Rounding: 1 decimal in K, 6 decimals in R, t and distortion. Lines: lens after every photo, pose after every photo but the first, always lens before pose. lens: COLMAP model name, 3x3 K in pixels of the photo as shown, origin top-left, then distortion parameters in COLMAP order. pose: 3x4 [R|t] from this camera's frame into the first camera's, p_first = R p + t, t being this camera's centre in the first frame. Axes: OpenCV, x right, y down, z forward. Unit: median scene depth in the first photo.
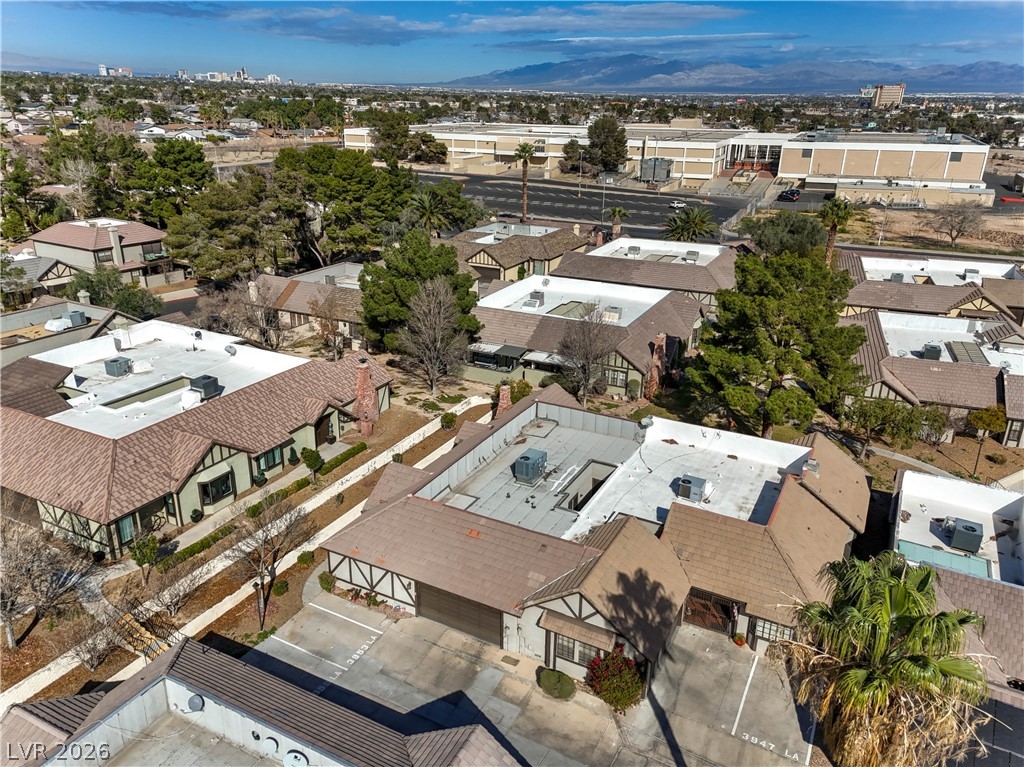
lens RADIAL K [[748.5, 0, 516.9], [0, 748.5, 377.8], [0, 0, 1]] dist [0.147144, -0.188016]
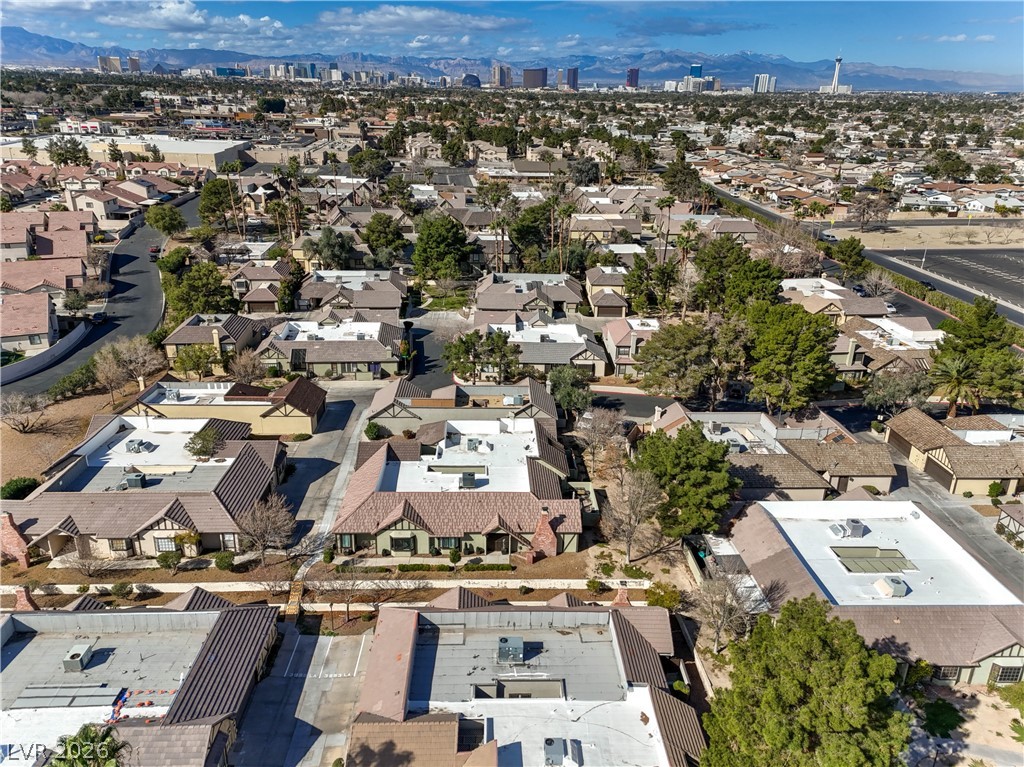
lens RADIAL K [[742.3, 0, 513.5], [0, 742.3, 382.9], [0, 0, 1]] dist [0.115472, -0.088161]
pose [[0.489767, 0.306393, -0.816242, 0.680640], [-0.318074, 0.934480, 0.159922, -0.373525], [0.811761, 0.181301, 0.555134, 0.170651]]
